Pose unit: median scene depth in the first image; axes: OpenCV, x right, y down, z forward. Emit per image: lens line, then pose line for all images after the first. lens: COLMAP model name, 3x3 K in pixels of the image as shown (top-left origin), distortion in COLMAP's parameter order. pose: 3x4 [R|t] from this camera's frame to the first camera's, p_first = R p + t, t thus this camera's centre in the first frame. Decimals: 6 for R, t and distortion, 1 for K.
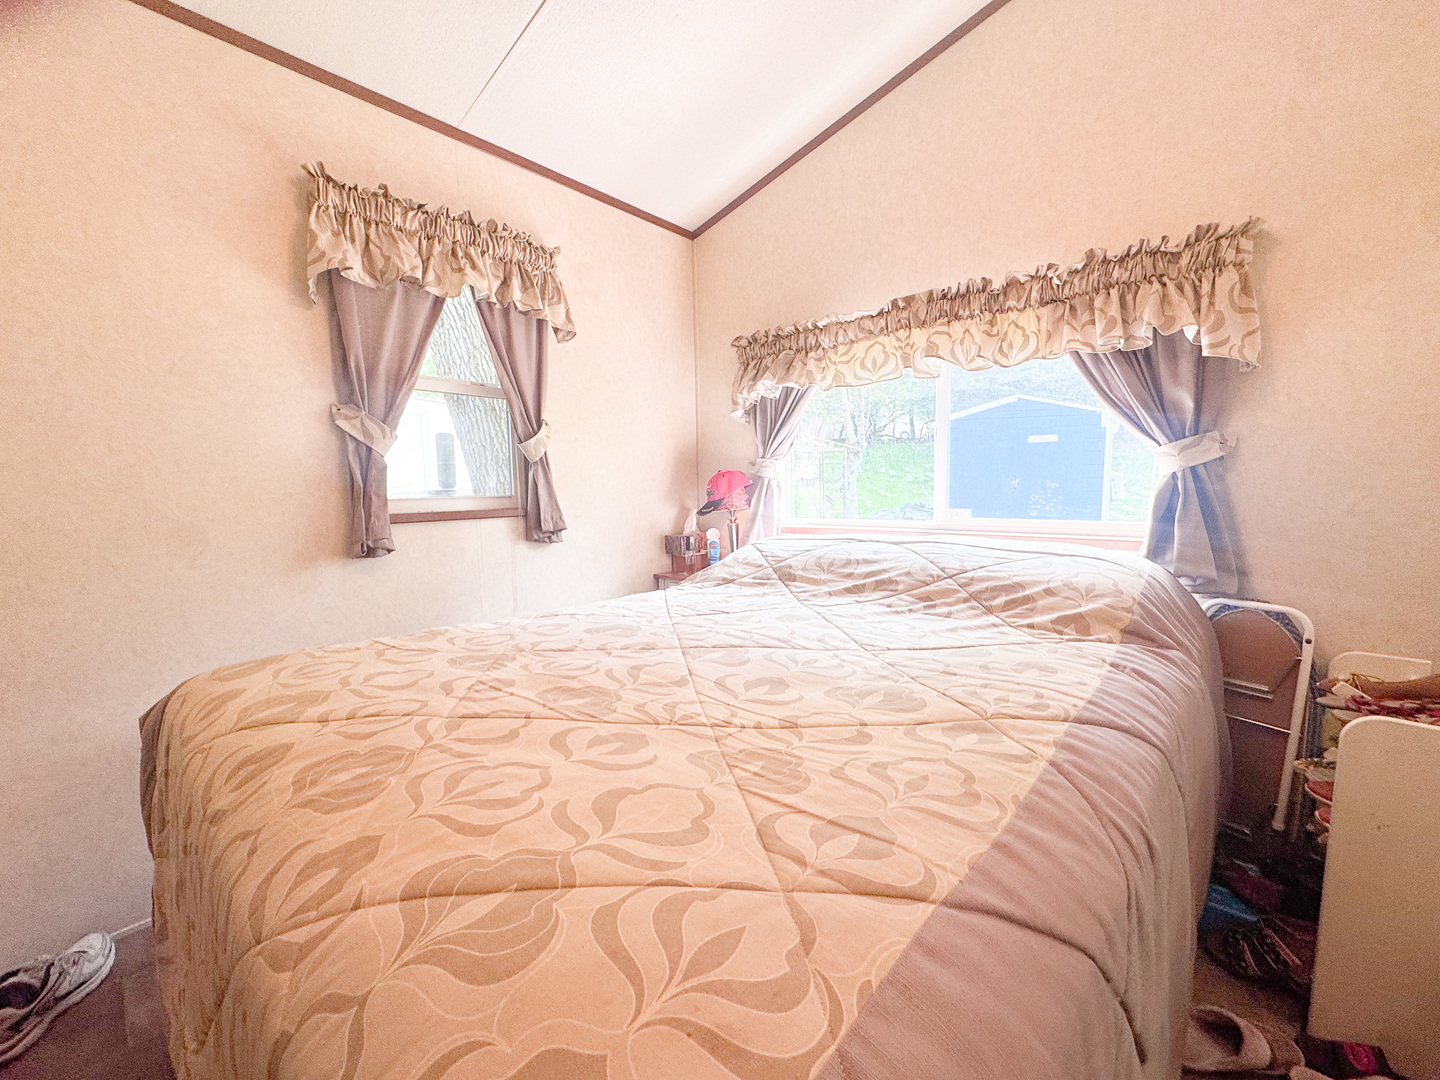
lens RADIAL K [[575.8, 0, 719.3], [0, 575.8, 538.6], [0, 0, 1]] dist [-0.001018, -0.000082]
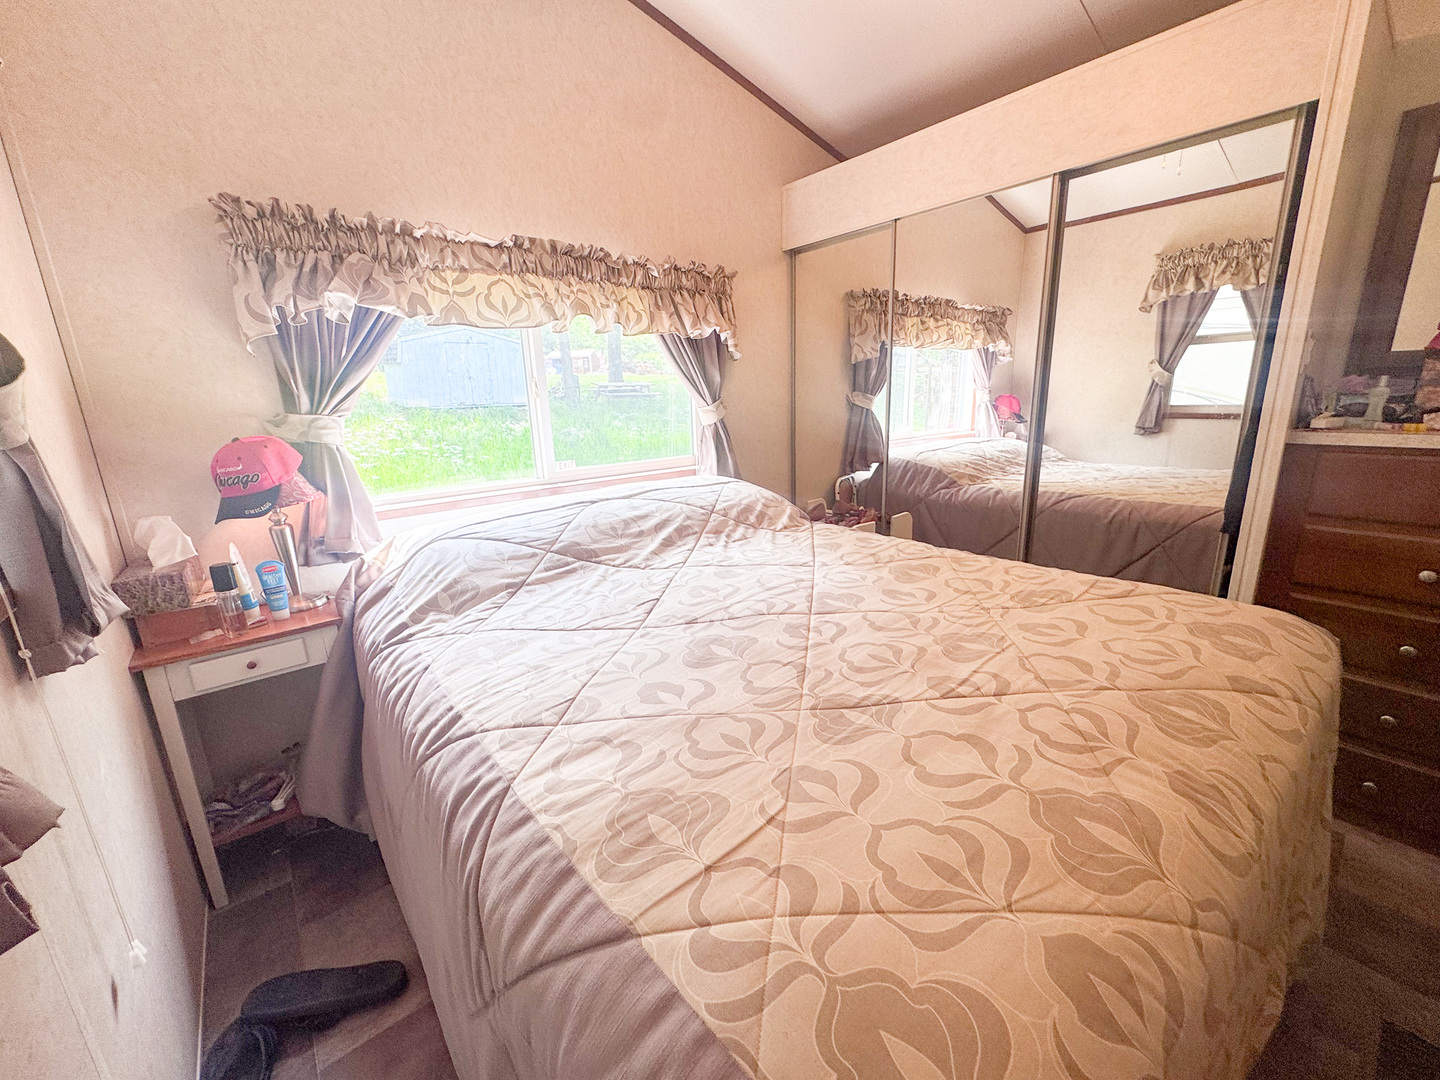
lens RADIAL K [[575.8, 0, 719.3], [0, 575.8, 538.6], [0, 0, 1]] dist [-0.001018, -0.000082]
pose [[0.148070, -0.228815, 0.962143, -0.712060], [0.121415, 0.969713, 0.211930, -0.122970], [-0.981496, 0.085438, 0.171367, 0.653055]]
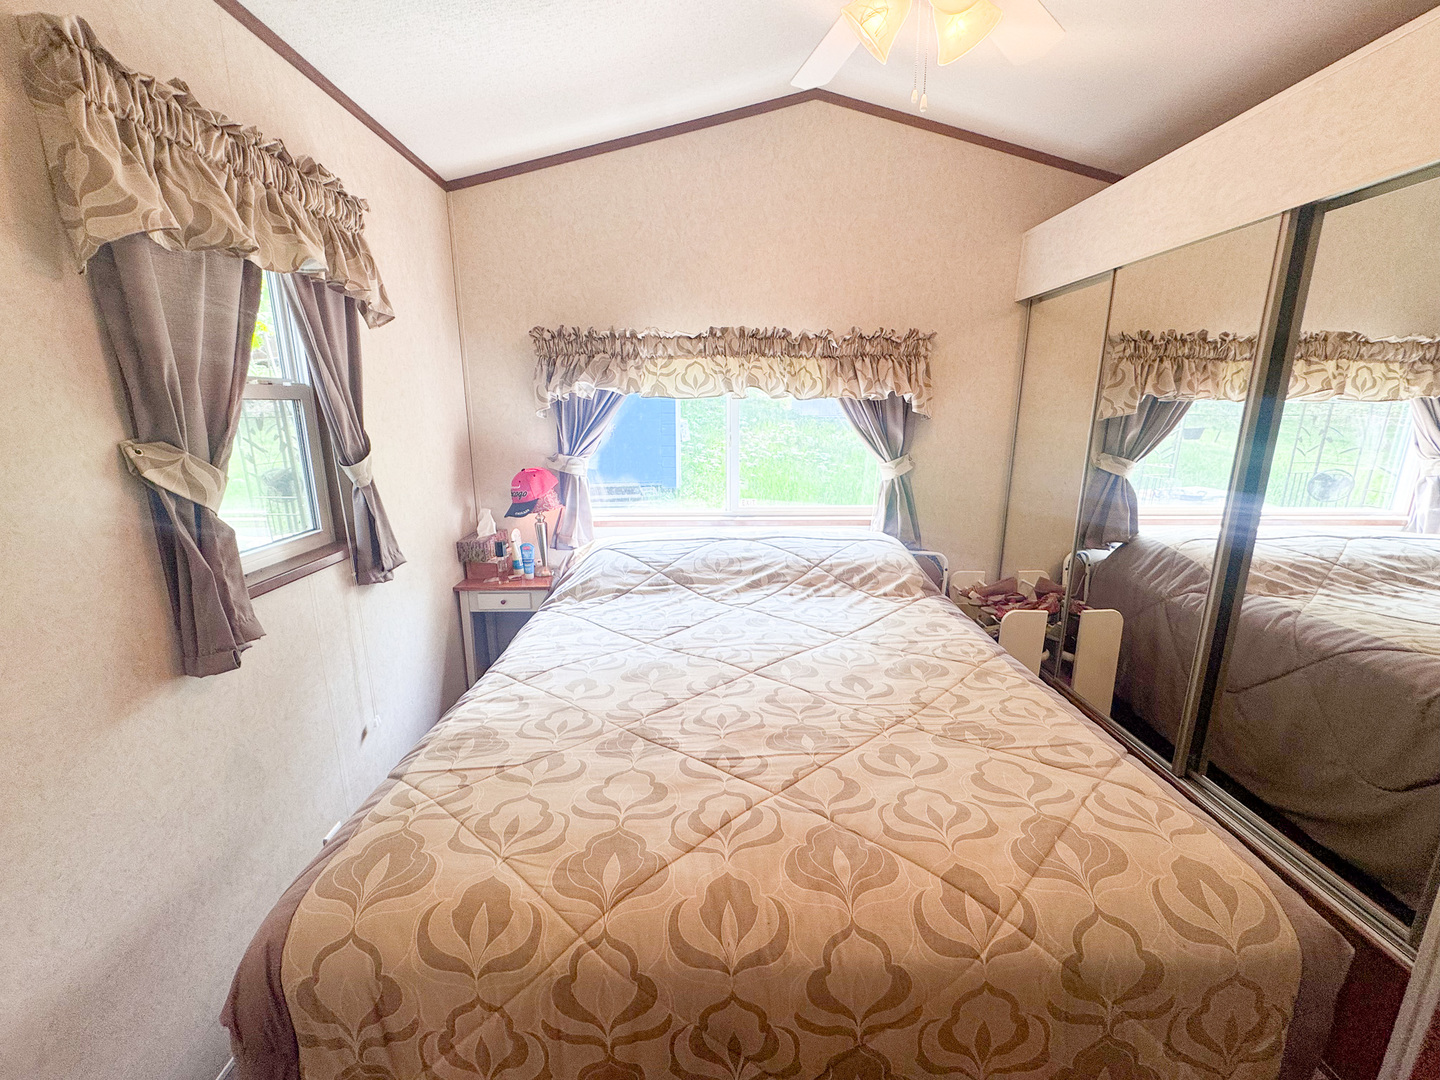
lens RADIAL K [[575.8, 0, 719.3], [0, 575.8, 538.6], [0, 0, 1]] dist [-0.001018, -0.000082]
pose [[0.729135, -0.134199, 0.671083, -0.603365], [0.049100, 0.988317, 0.144290, -0.181997], [-0.682606, -0.072256, 0.727205, 0.118957]]
